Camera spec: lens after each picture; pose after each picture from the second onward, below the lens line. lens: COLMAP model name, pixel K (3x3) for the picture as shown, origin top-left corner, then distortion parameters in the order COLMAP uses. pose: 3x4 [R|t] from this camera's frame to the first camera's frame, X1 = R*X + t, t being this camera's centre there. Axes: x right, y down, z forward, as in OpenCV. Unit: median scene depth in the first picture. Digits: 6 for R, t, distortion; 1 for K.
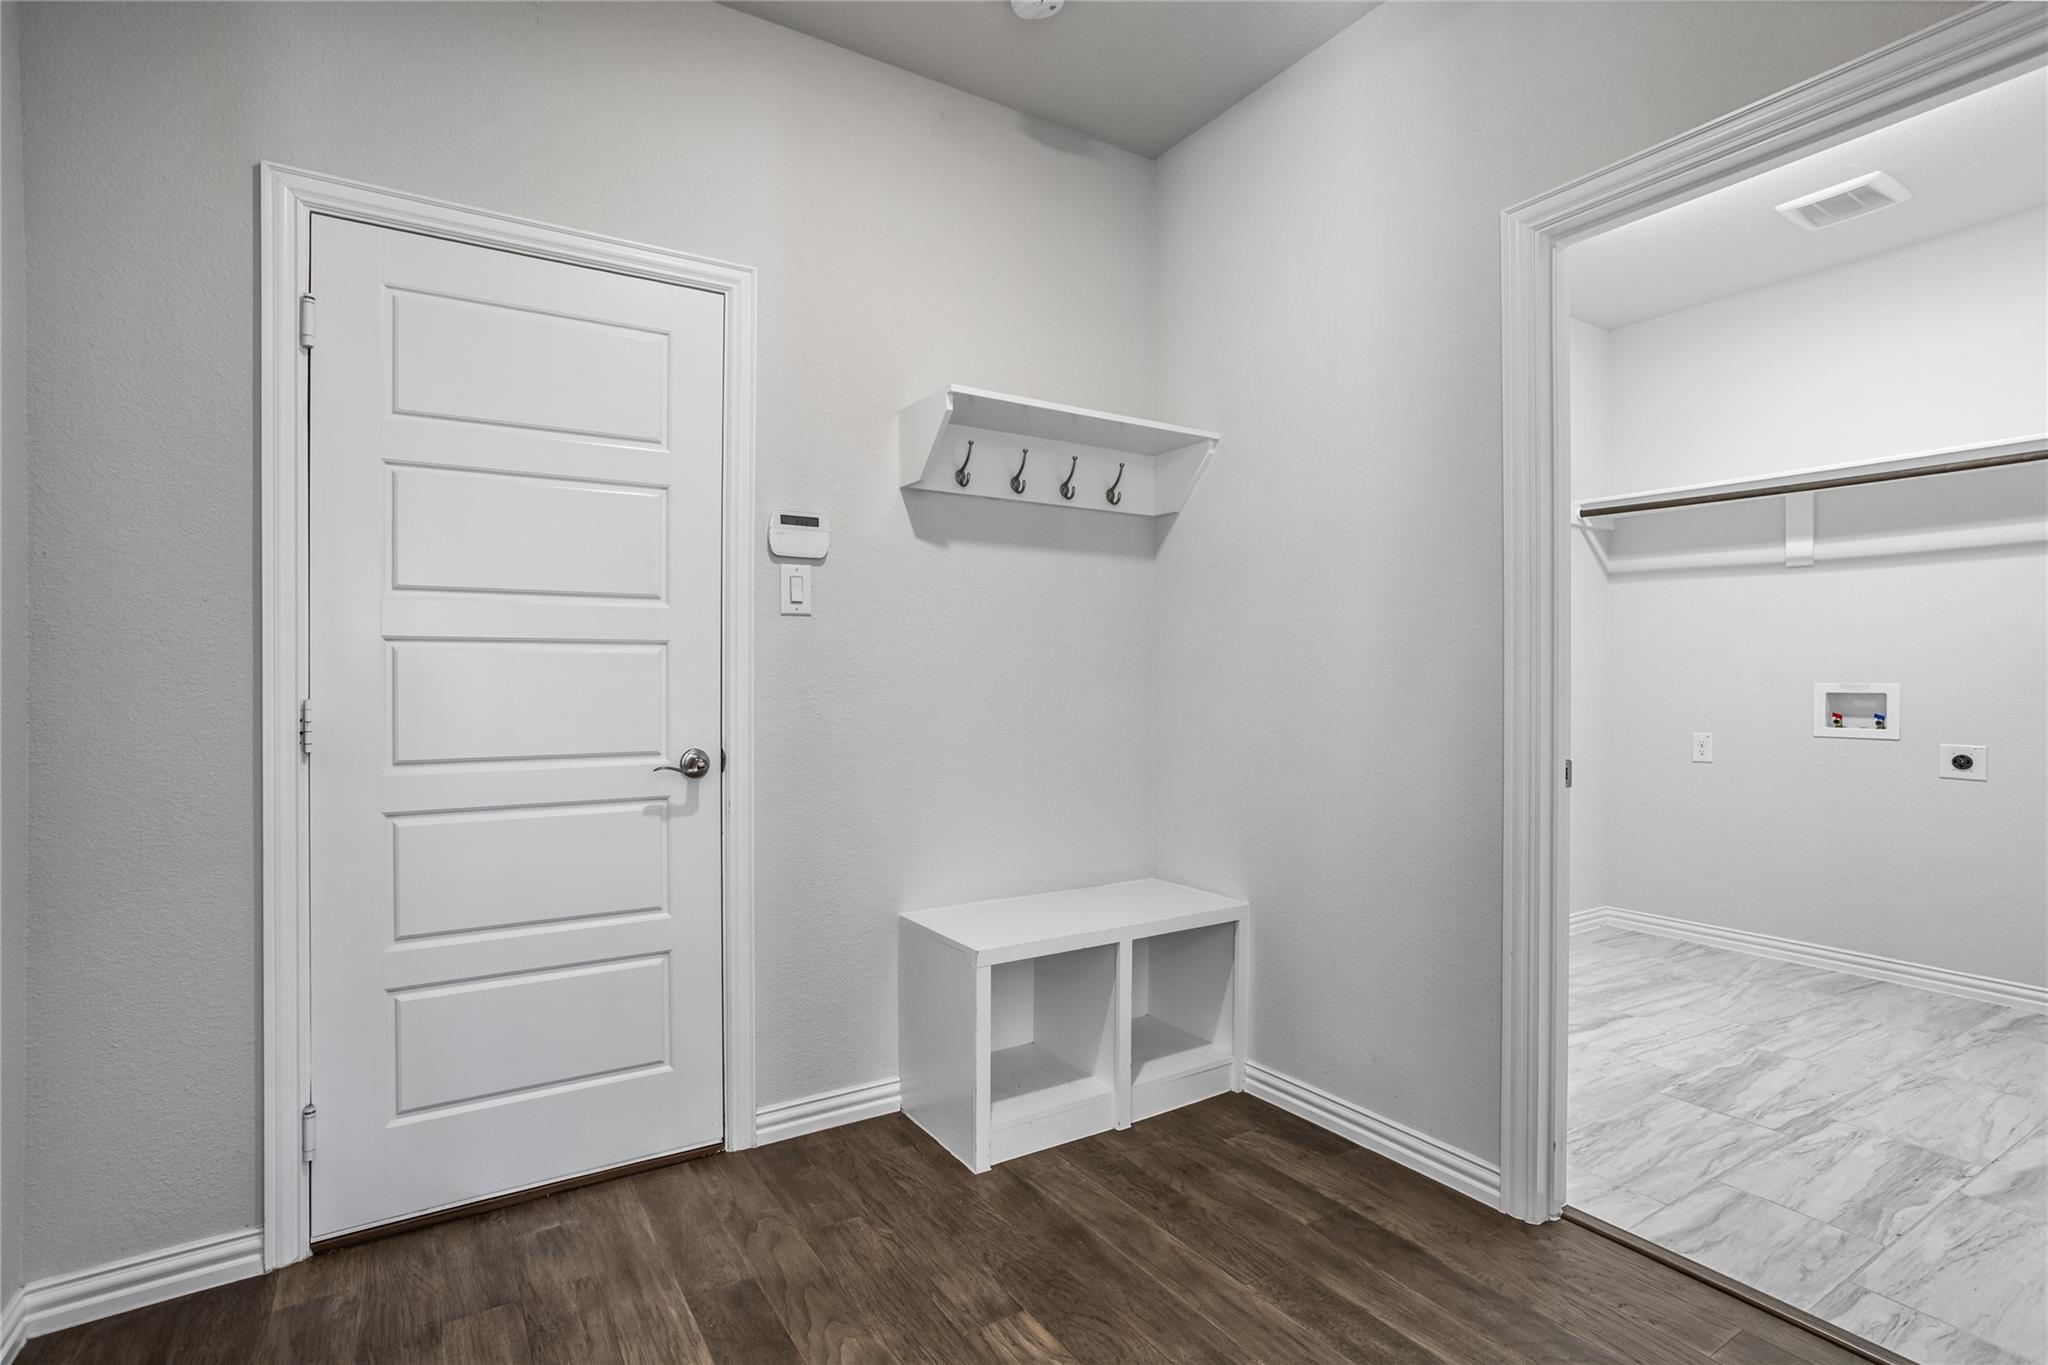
lens RADIAL K [[990.2, 0, 983.6], [0, 990.2, 675.7], [0, 0, 1]] dist [-0.034155, 0.017166]
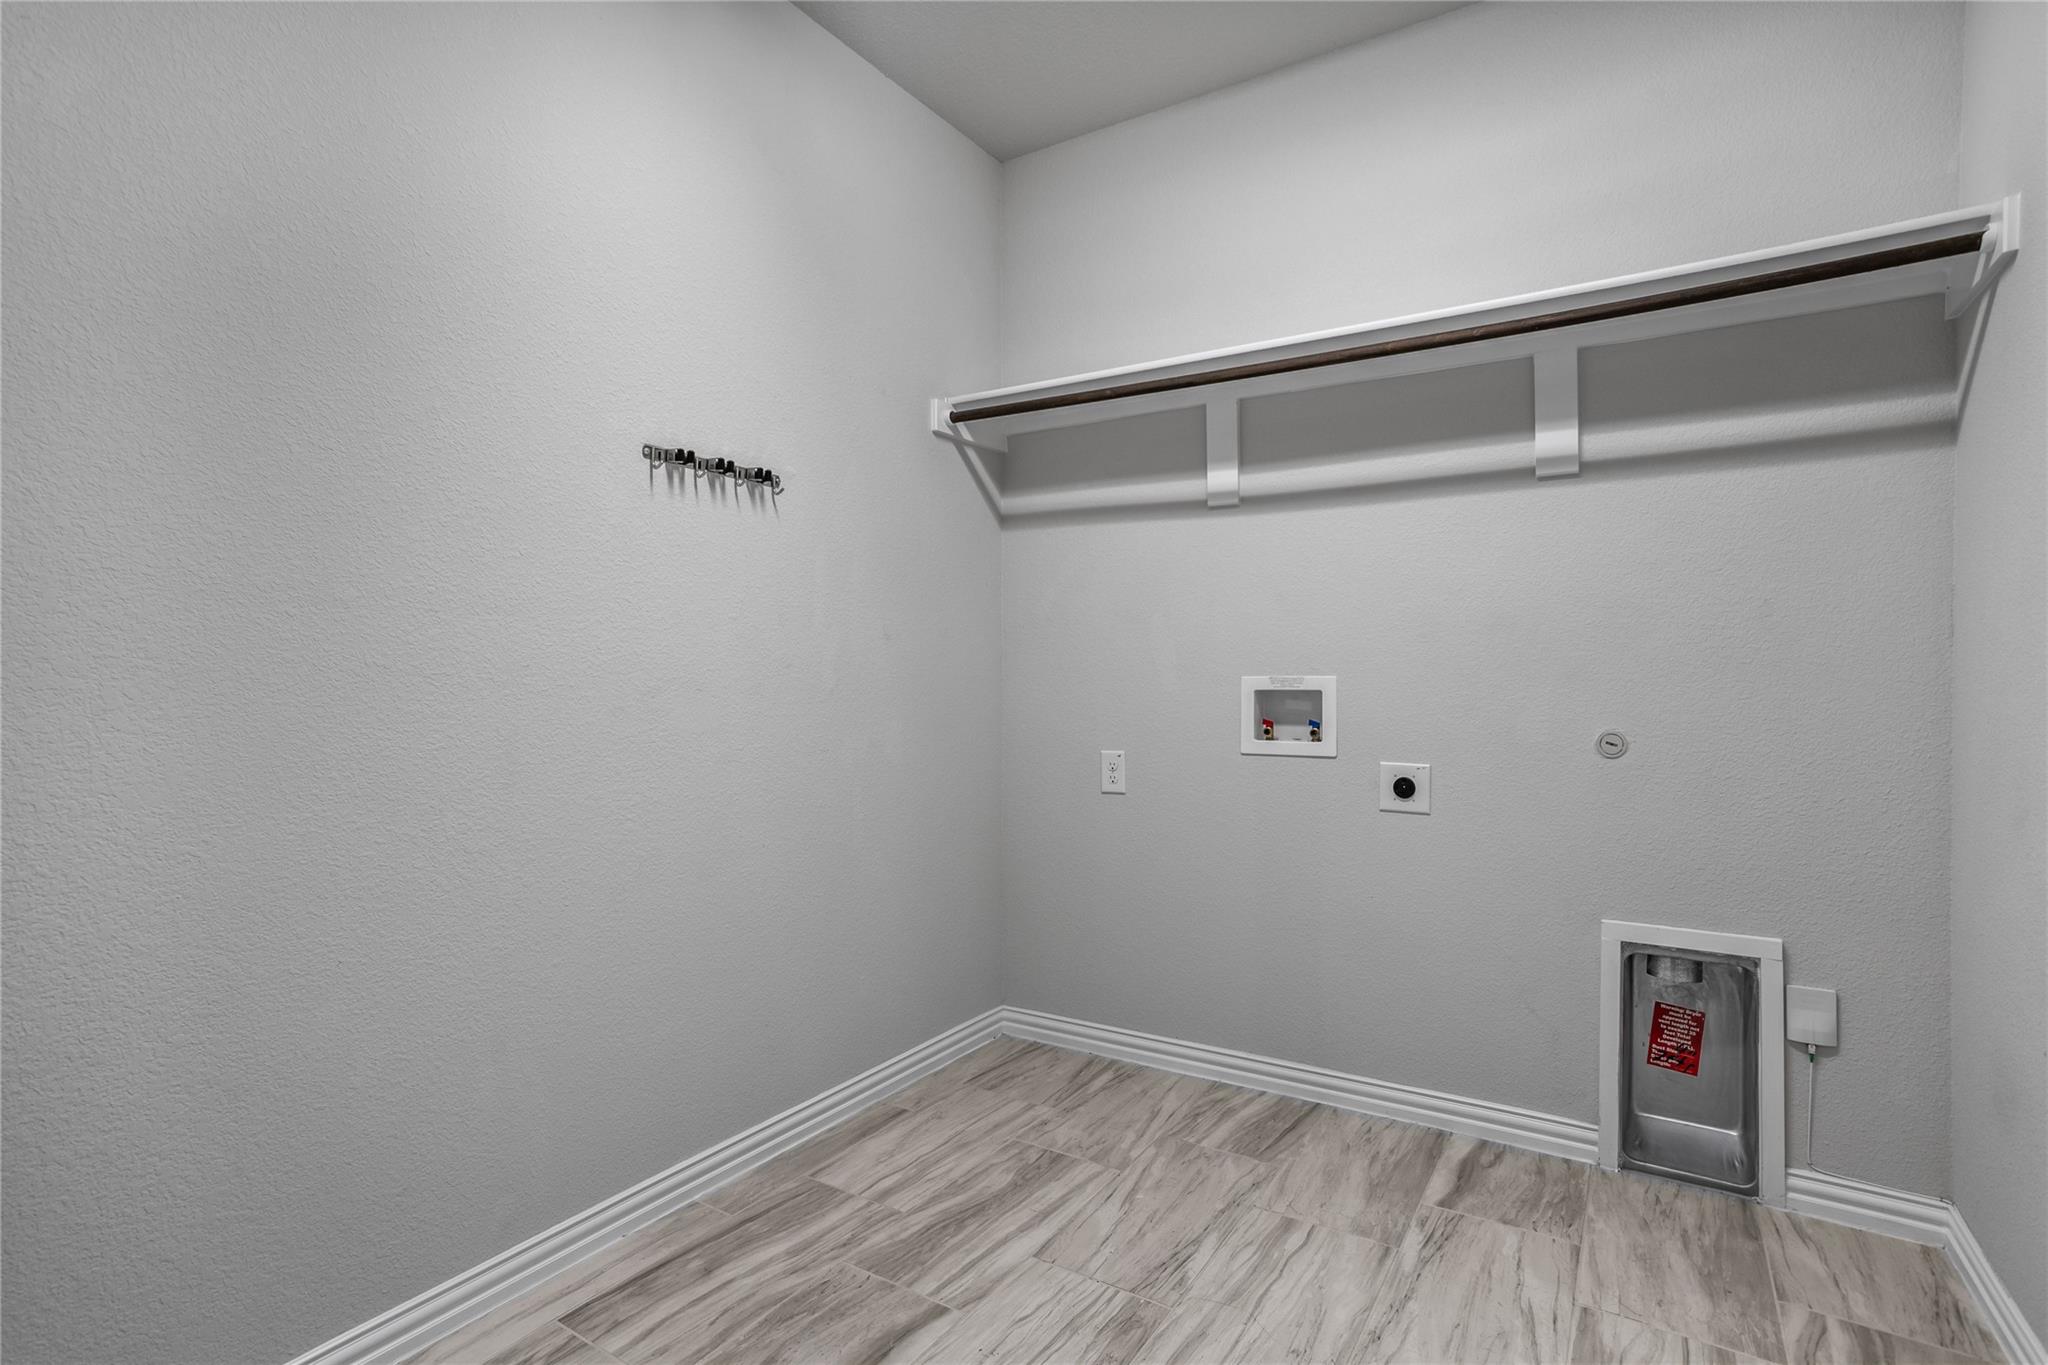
lens RADIAL K [[990.2, 0, 1019.0], [0, 990.2, 678.9], [0, 0, 1]] dist [-0.034155, 0.017166]
pose [[0.902868, -0.009390, 0.429816, 0.424918], [0.006201, 0.999942, 0.008820, 0.002165], [-0.429874, -0.005298, 0.902874, 0.451936]]
